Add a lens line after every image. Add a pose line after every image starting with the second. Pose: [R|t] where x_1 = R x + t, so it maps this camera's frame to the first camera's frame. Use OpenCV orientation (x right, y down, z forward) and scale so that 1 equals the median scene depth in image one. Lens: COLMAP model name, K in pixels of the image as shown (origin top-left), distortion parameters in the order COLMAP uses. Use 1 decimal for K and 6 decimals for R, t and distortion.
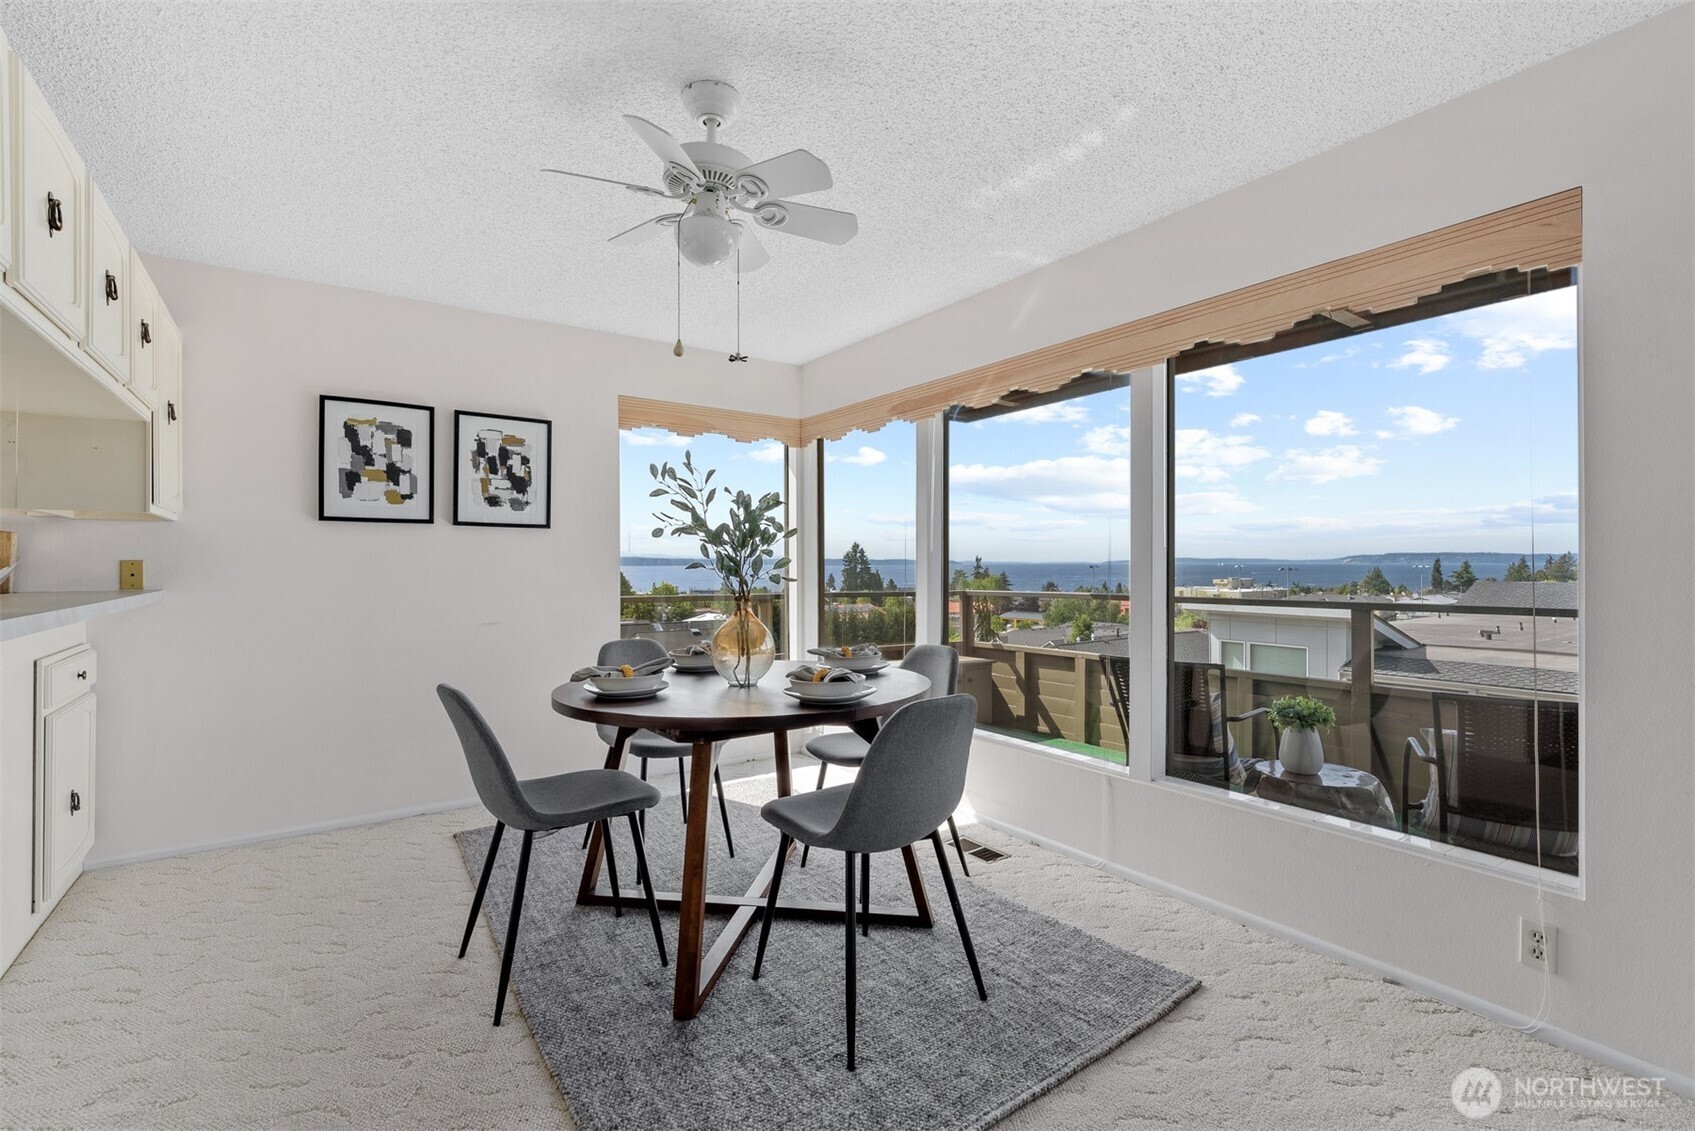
lens RADIAL K [[780.2, 0, 842.8], [0, 780.2, 569.8], [0, 0, 1]] dist [-0.015777, 0.002737]
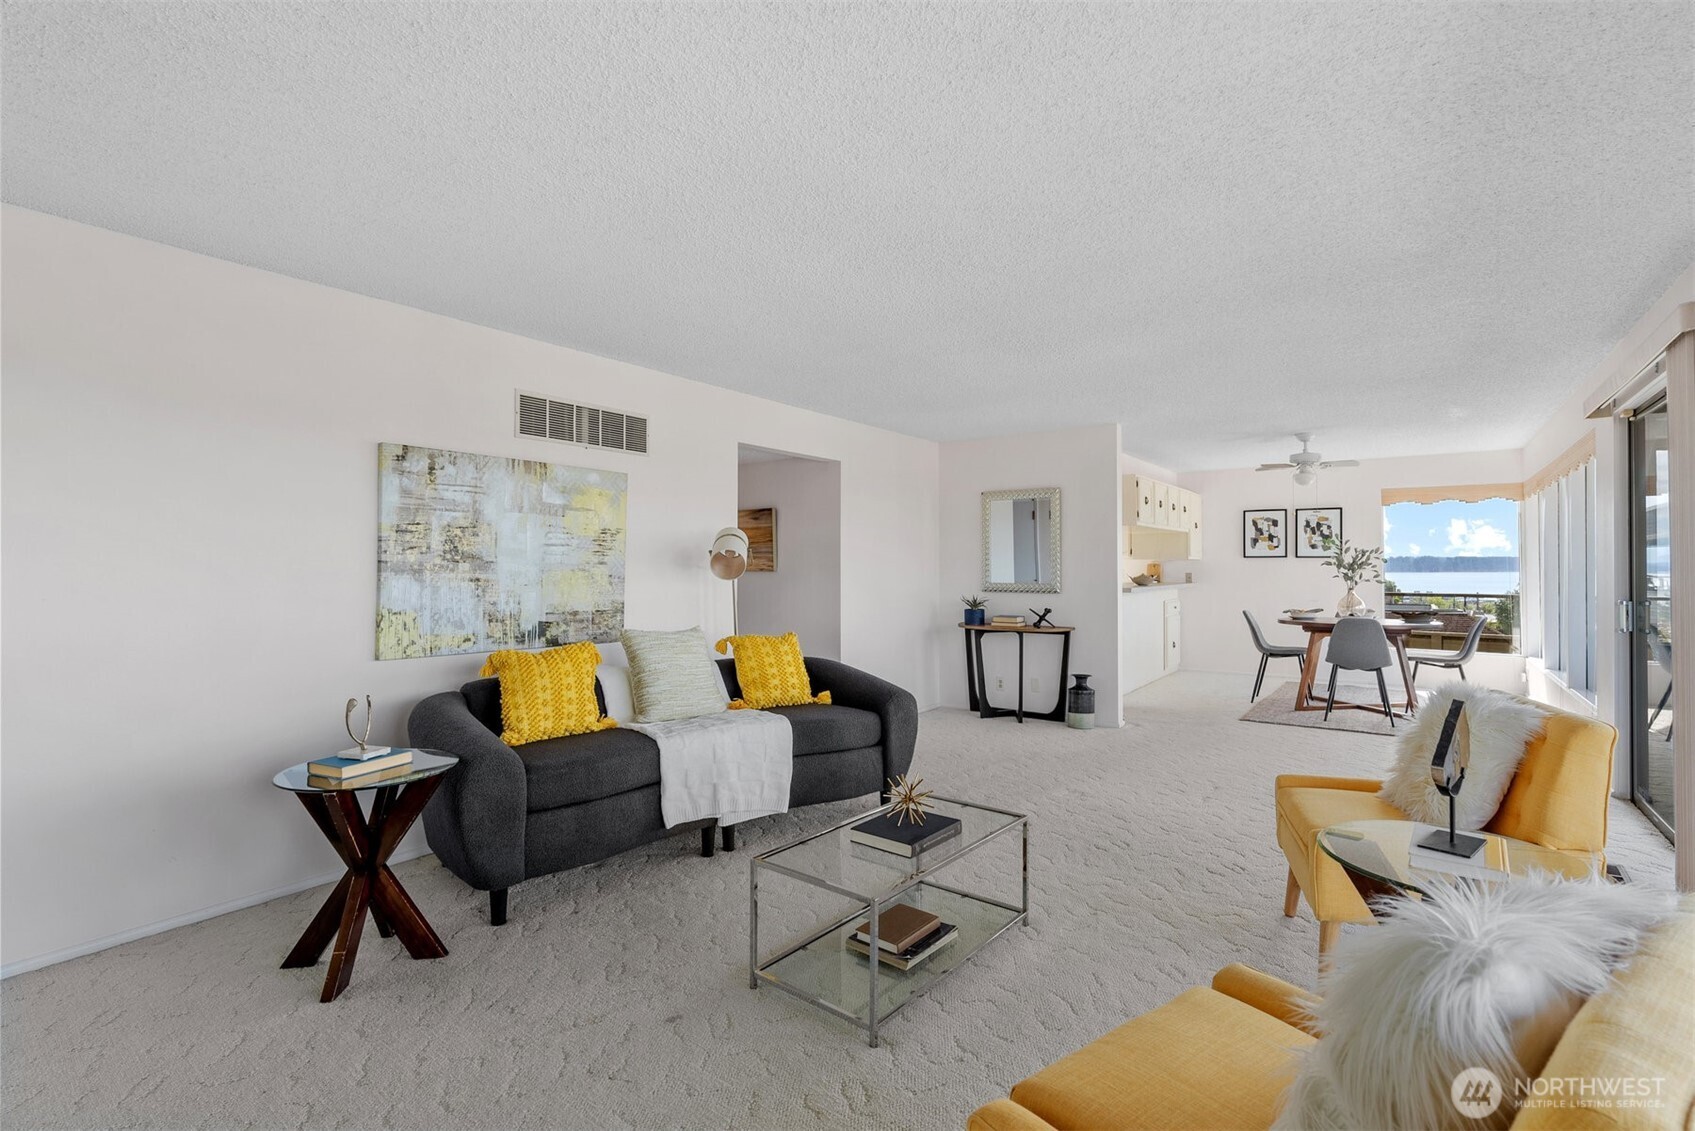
lens RADIAL K [[780.2, 0, 863.7], [0, 780.2, 558.7], [0, 0, 1]] dist [-0.015777, 0.002737]
pose [[0.344232, -0.013918, -0.938782, 0.994583], [-0.004564, 0.999854, -0.016497, -0.008494], [0.938874, 0.009963, 0.344118, -0.819160]]
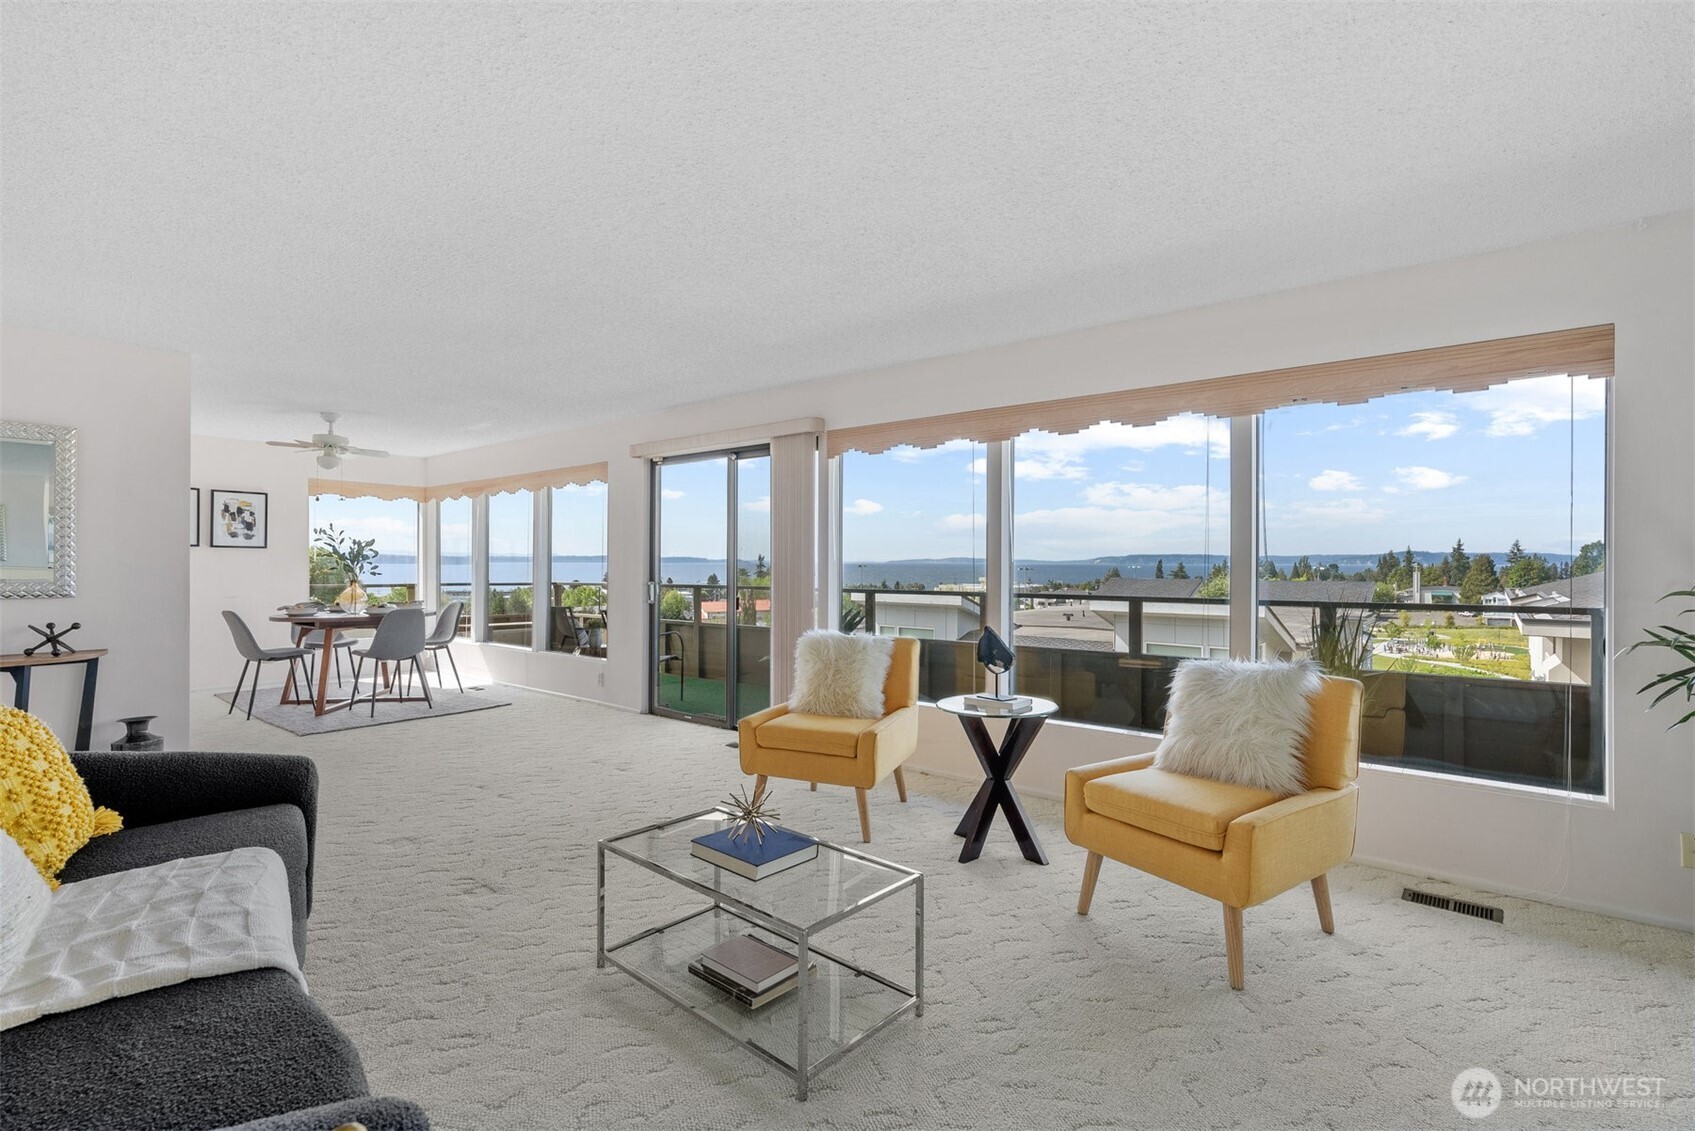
lens RADIAL K [[780.2, 0, 852.9], [0, 780.2, 565.9], [0, 0, 1]] dist [-0.015777, 0.002737]
pose [[0.956828, 0.001949, 0.290648, 0.396882], [-0.001227, 0.999996, -0.002664, -0.004897], [-0.290652, 0.002192, 0.956826, -1.092717]]
